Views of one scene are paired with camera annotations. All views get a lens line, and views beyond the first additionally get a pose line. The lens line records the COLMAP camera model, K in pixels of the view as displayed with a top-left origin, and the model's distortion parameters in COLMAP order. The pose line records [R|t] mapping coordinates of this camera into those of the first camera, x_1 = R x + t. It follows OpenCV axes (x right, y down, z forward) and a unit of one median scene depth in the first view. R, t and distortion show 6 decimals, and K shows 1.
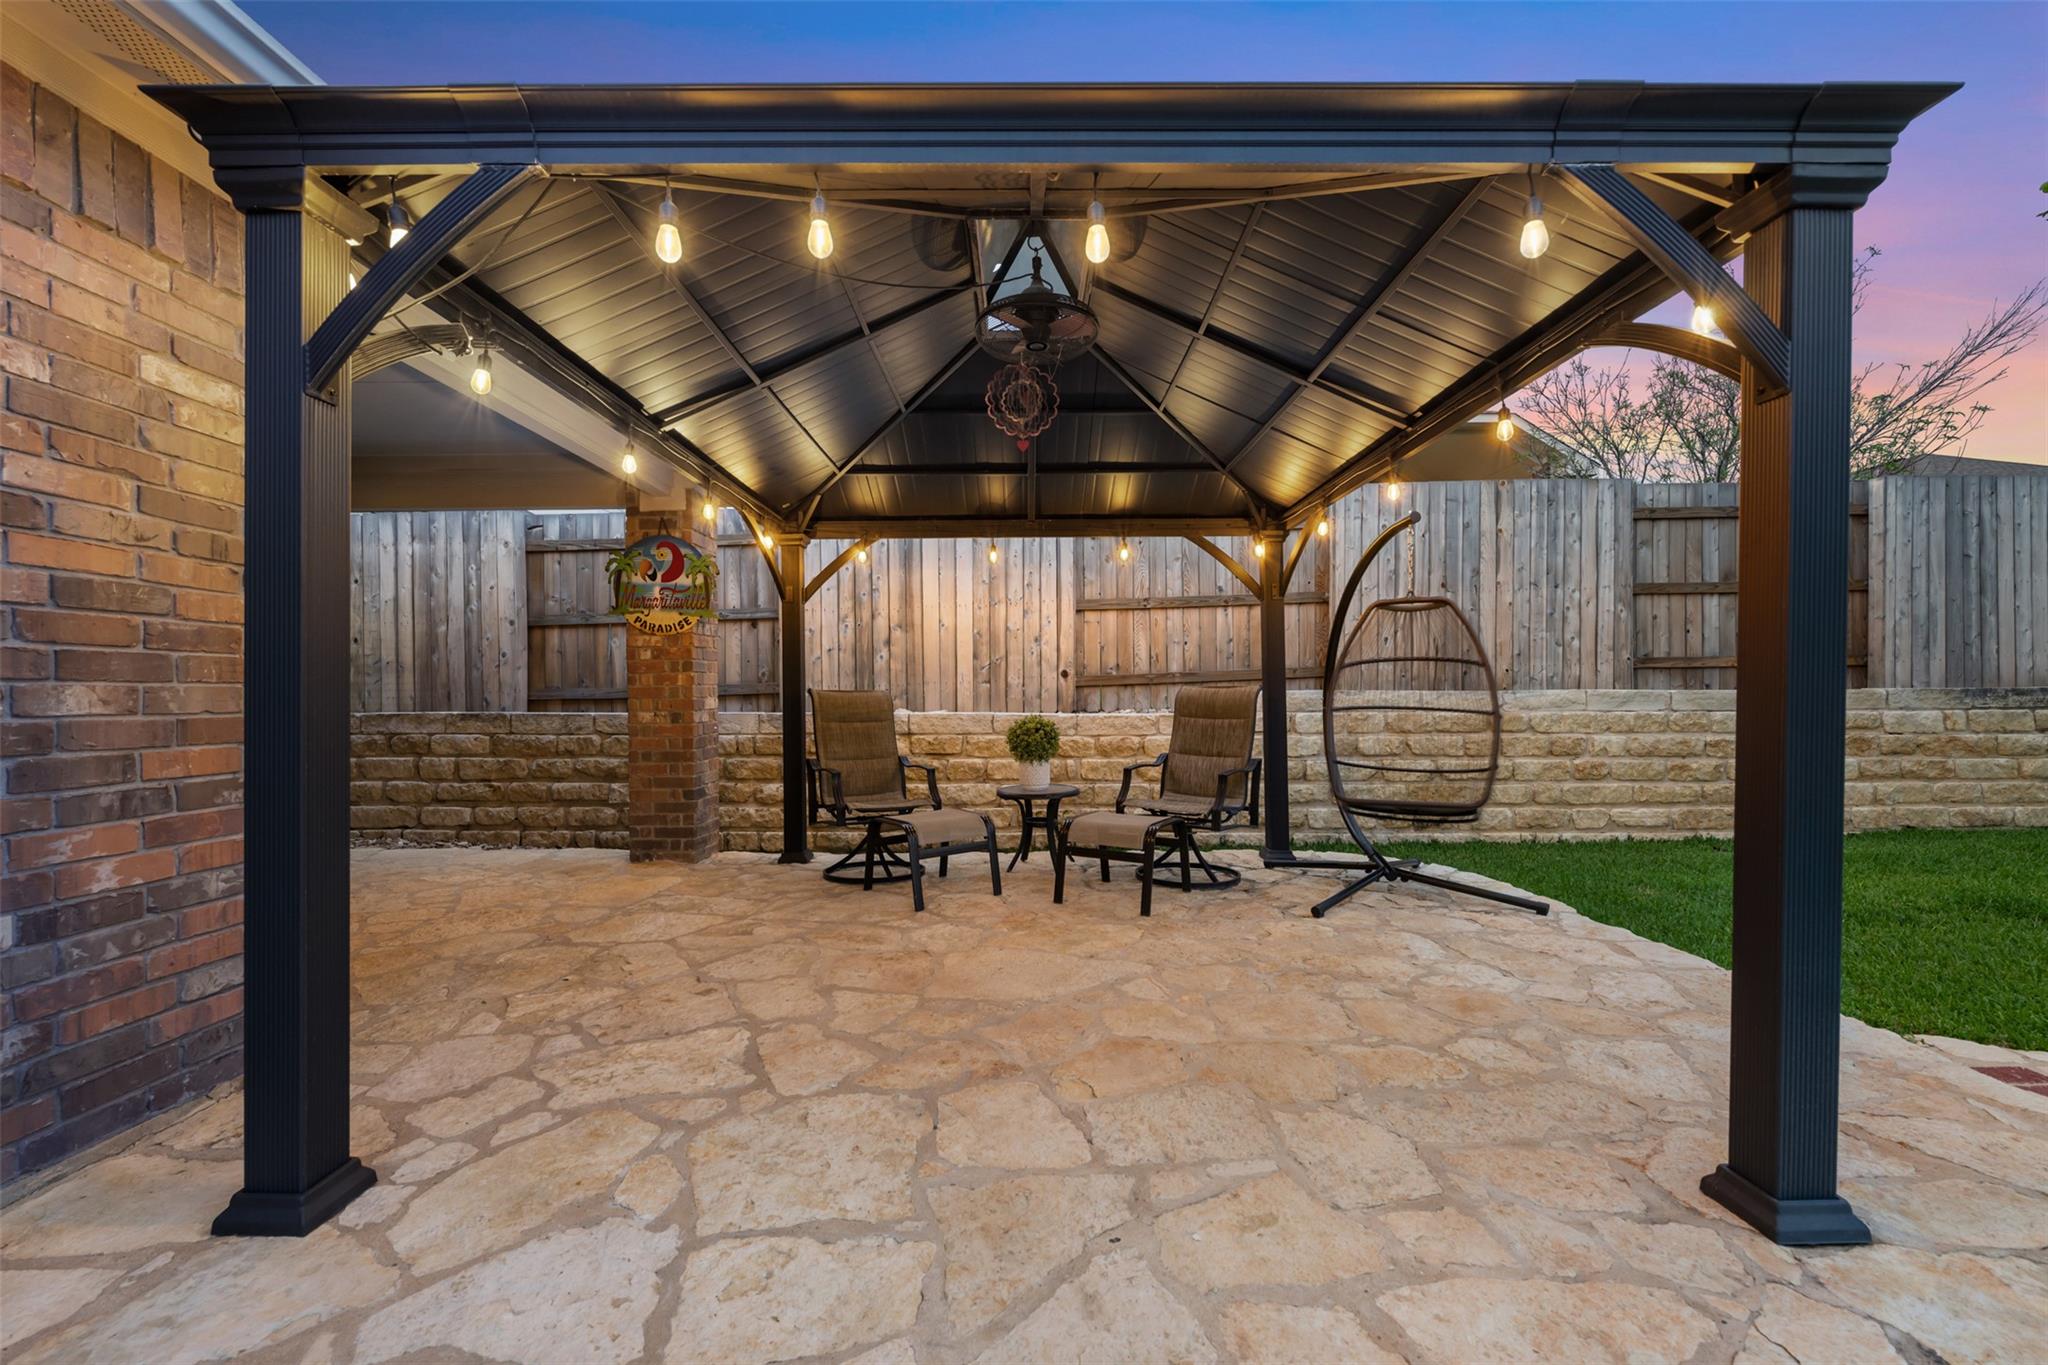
lens RADIAL K [[834.9, 0, 1025.5], [0, 834.9, 700.3], [0, 0, 1]] dist [-0.003702, -0.000357]
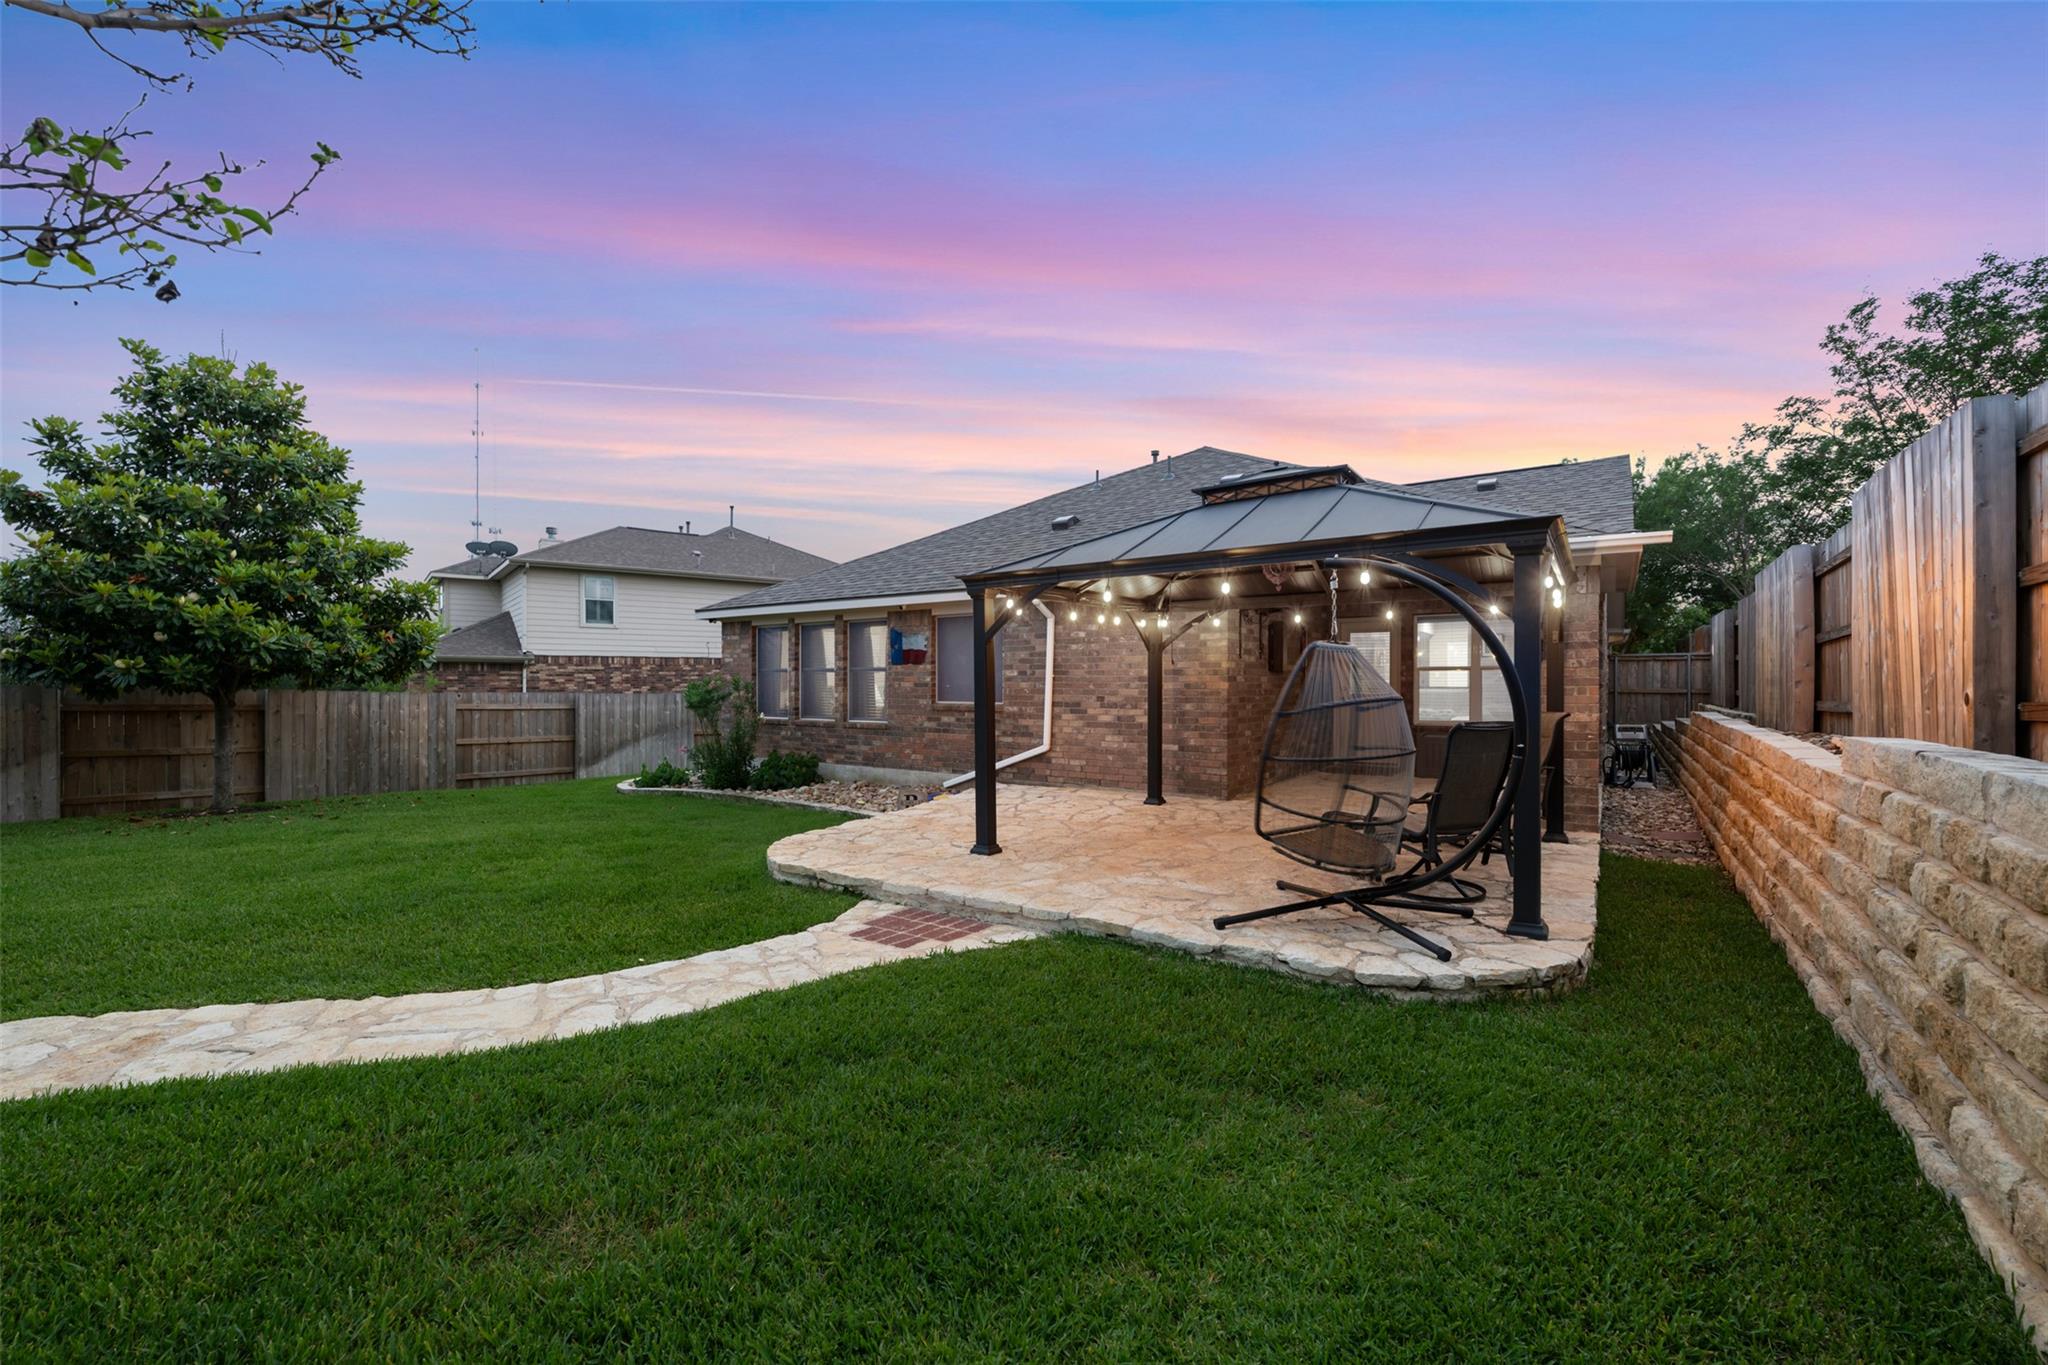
lens RADIAL K [[834.9, 0, 1028.3], [0, 834.9, 678.4], [0, 0, 1]] dist [-0.003702, -0.000357]
pose [[-0.561769, 0.004867, -0.827280, 1.058361], [0.003186, 0.999988, 0.003719, -0.056708], [0.827288, -0.000547, -0.561778, 0.882621]]
